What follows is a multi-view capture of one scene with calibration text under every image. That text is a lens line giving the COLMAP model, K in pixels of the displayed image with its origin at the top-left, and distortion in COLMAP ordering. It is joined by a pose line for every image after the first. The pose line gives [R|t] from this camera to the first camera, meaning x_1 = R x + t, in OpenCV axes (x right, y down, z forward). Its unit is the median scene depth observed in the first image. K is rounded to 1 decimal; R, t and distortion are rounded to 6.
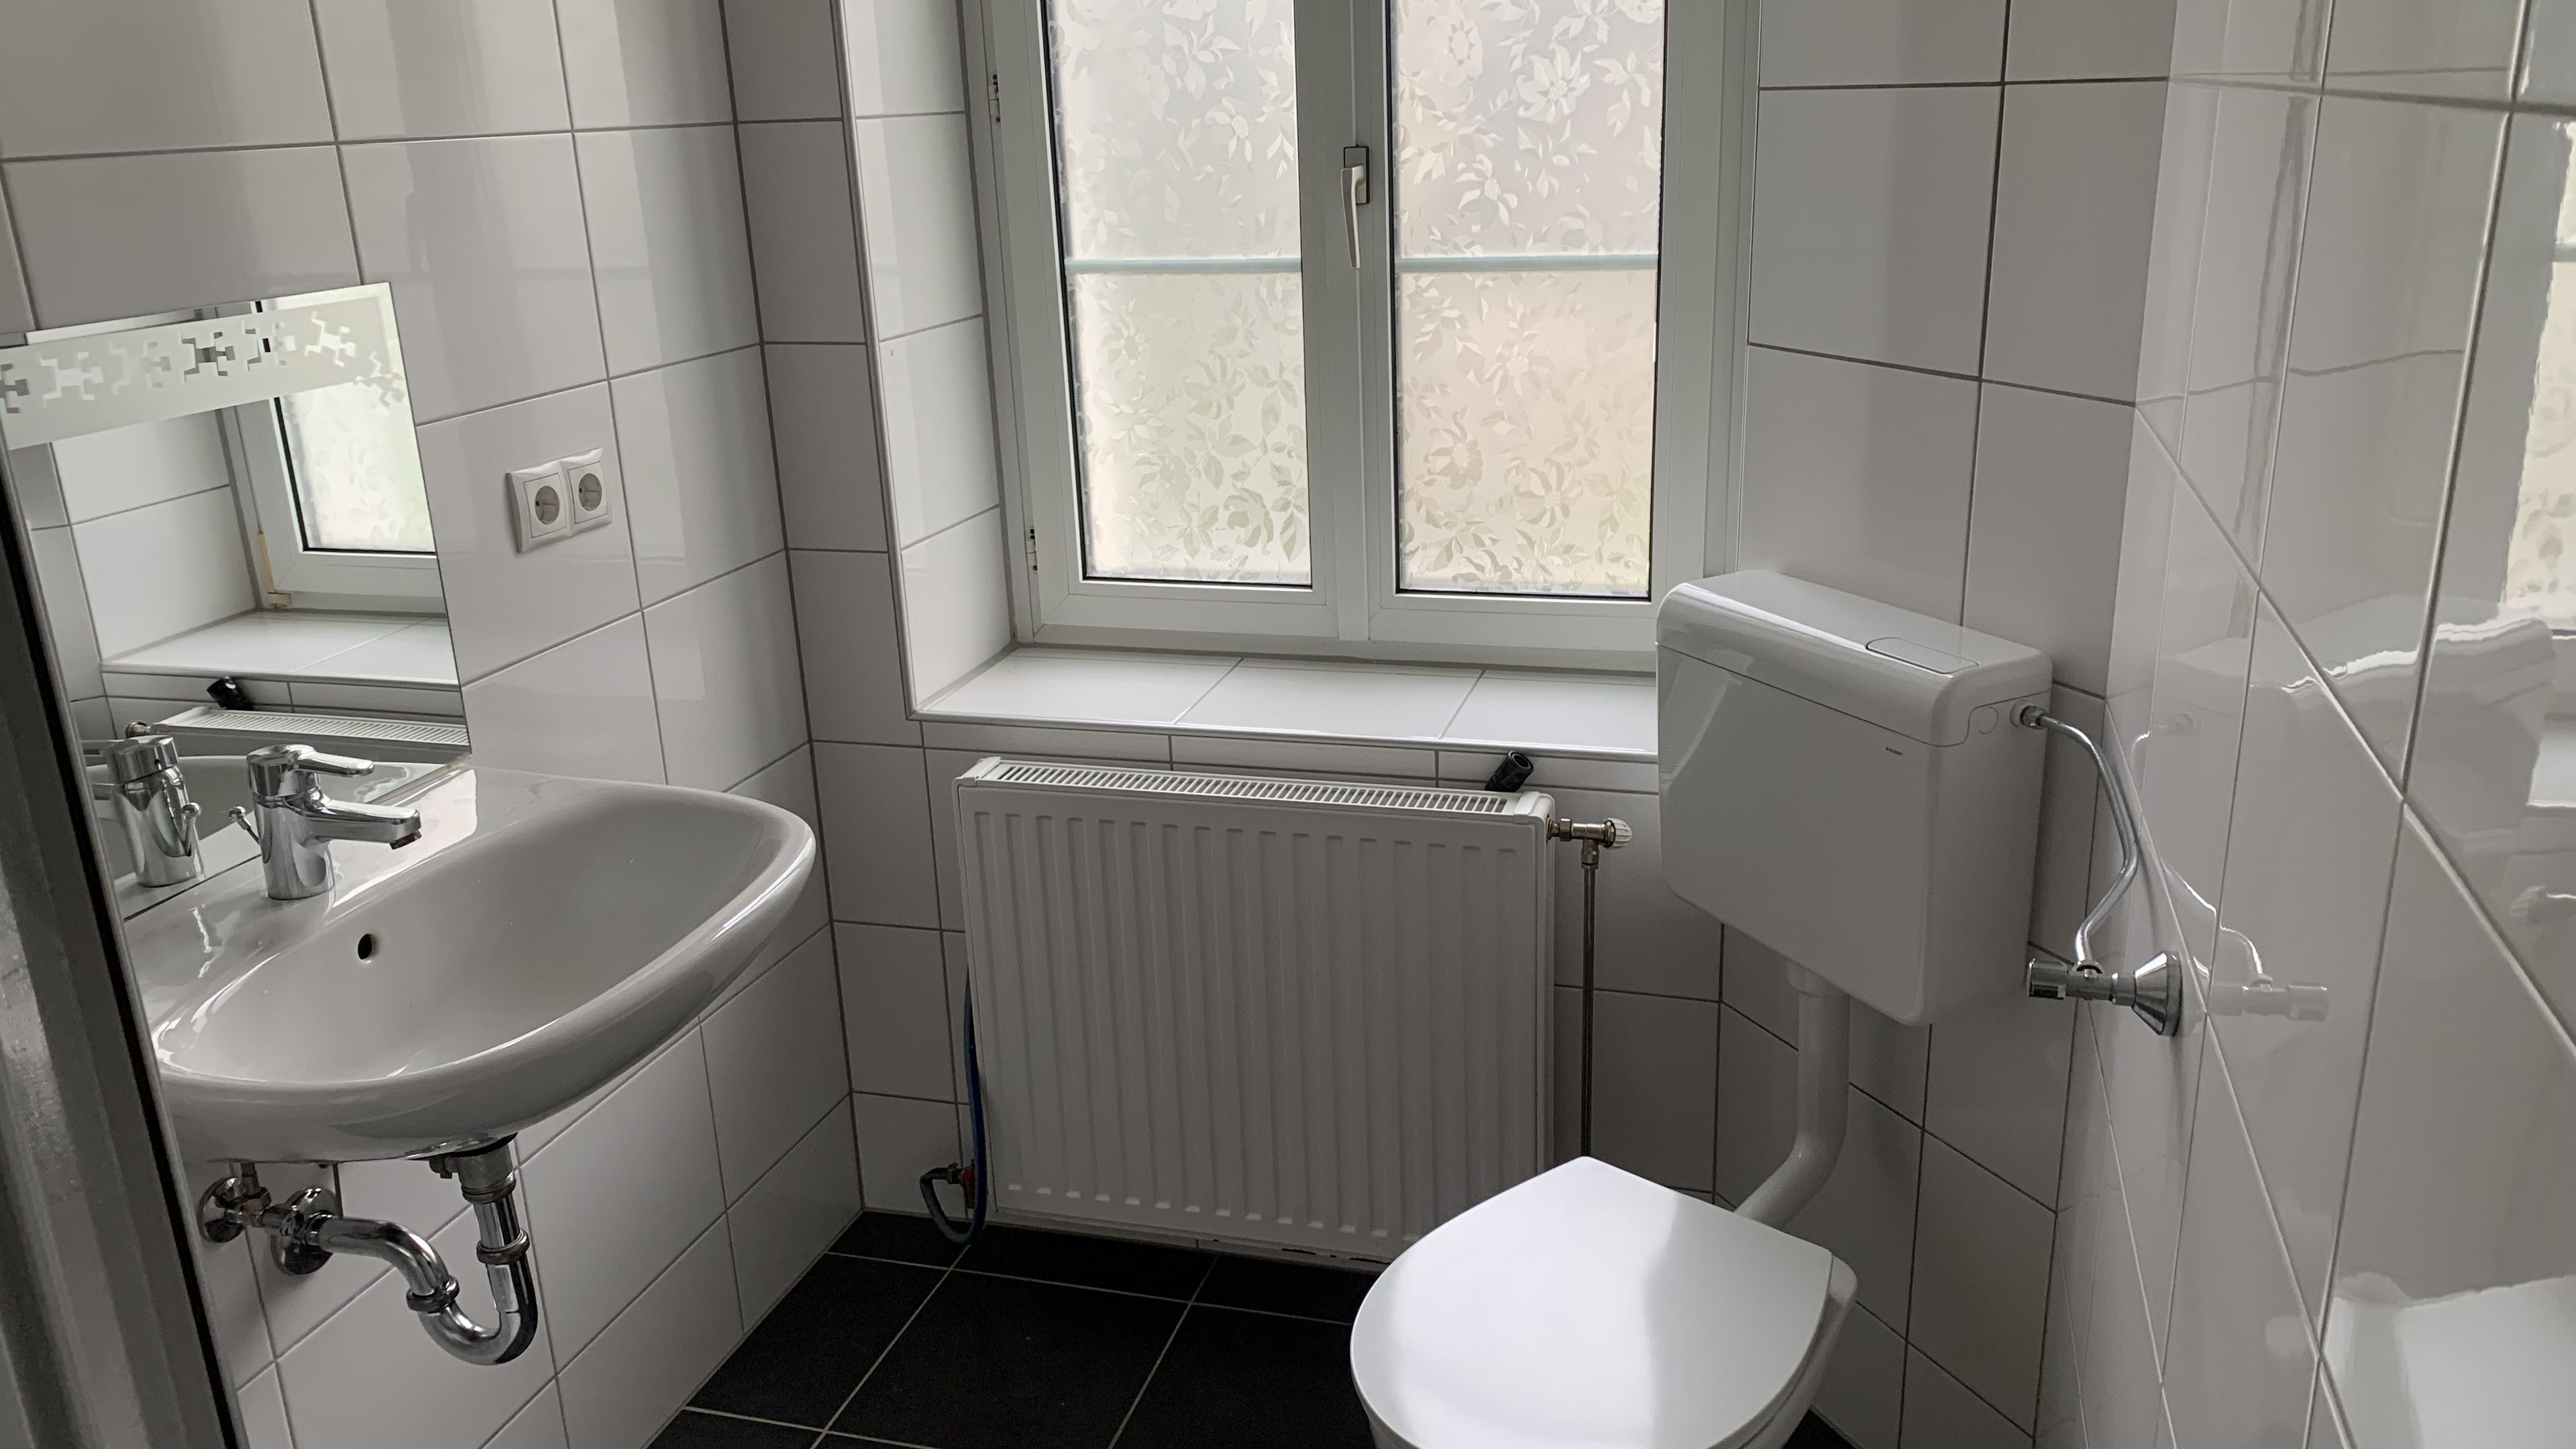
lens RADIAL K [[1827.0, 0, 1351.2], [0, 1827.0, 652.1], [0, 0, 1]] dist [0.028492, -0.002347]
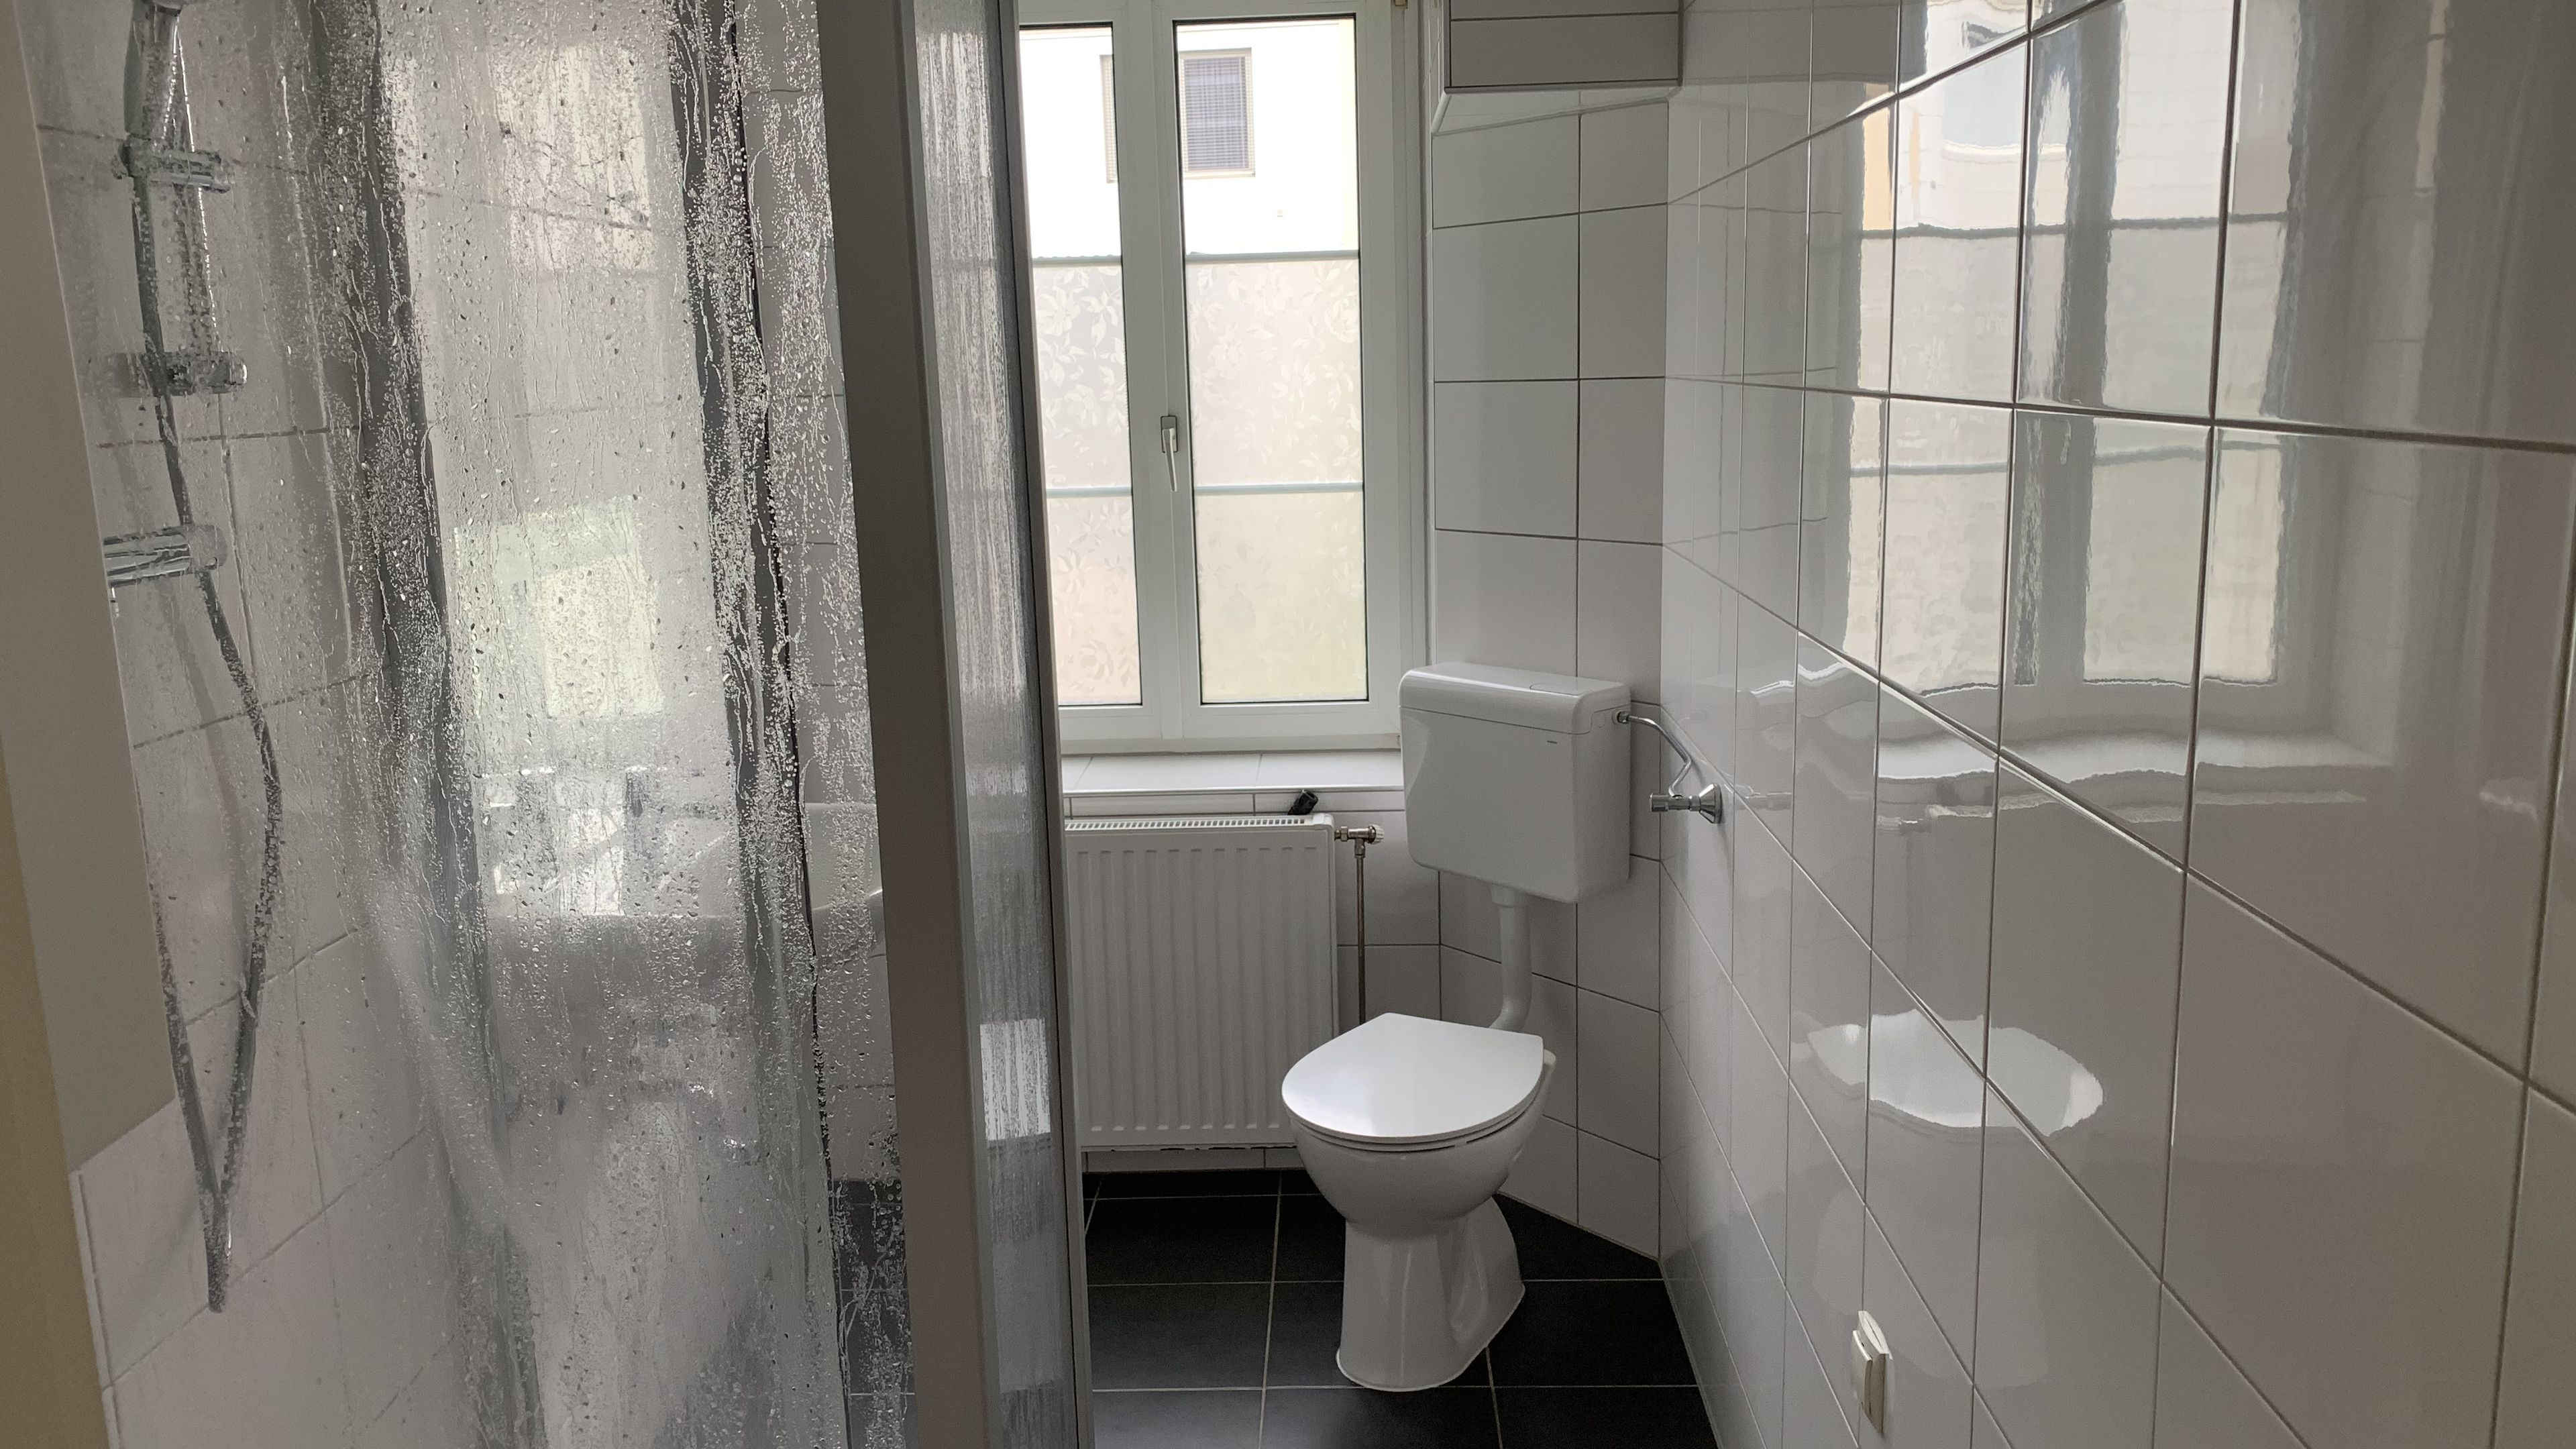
lens RADIAL K [[1827.0, 0, 1351.2], [0, 1827.0, 652.1], [0, 0, 1]] dist [0.028492, -0.002347]
pose [[0.959792, -0.034000, 0.278646, -0.310029], [0.074372, 0.987966, -0.135621, 0.155747], [-0.270682, 0.150891, 0.950770, -0.526638]]
